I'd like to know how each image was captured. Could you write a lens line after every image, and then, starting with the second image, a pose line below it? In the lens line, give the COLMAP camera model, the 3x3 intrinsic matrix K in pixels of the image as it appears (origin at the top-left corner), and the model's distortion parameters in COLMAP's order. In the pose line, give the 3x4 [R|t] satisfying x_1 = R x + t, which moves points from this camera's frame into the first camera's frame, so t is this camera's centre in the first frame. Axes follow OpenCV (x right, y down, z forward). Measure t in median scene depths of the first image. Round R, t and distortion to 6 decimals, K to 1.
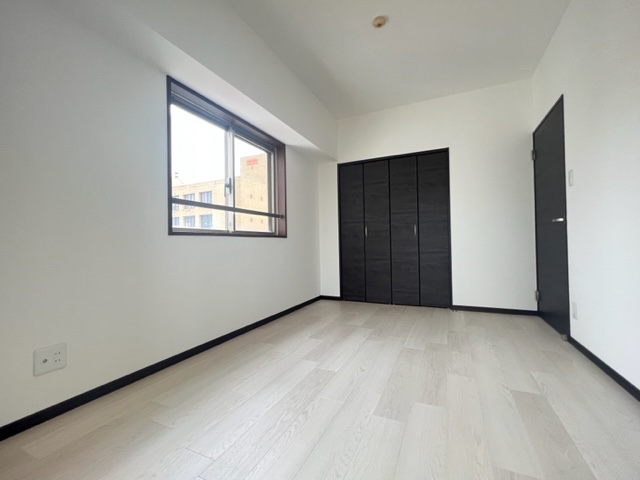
lens RADIAL K [[273.3, 0, 320.8], [0, 273.3, 240.8], [0, 0, 1]] dist [0.004272, 0.000090]
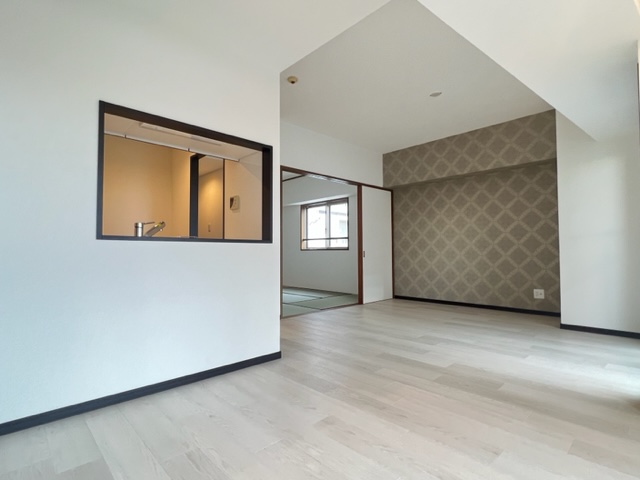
lens RADIAL K [[337.1, 0, 322.2], [0, 337.1, 239.3], [0, 0, 1]] dist [0.004273, 0.001343]
pose [[-0.350435, -0.022815, -0.936309, 2.402325], [0.016344, 0.999402, -0.030469, -0.022927], [0.936445, -0.025980, -0.349852, 1.960258]]
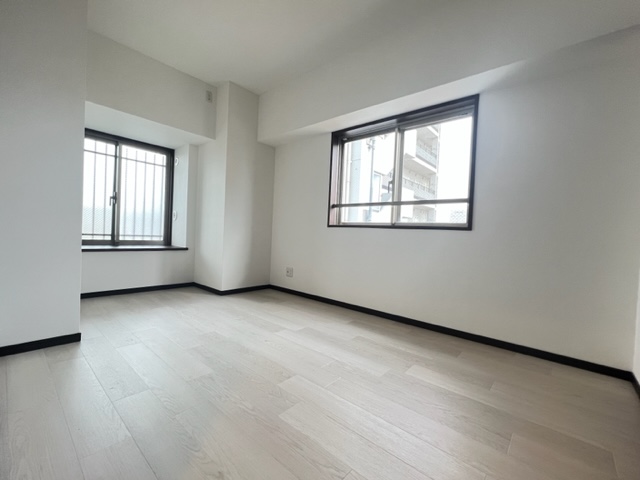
lens RADIAL K [[273.3, 0, 320.6], [0, 273.3, 242.6], [0, 0, 1]] dist [0.004272, 0.000090]
pose [[-0.257398, 0.033588, -0.965722, 0.789558], [-0.032756, 0.998518, 0.043459, 0.000604], [0.965750, 0.042820, -0.255916, 0.989420]]
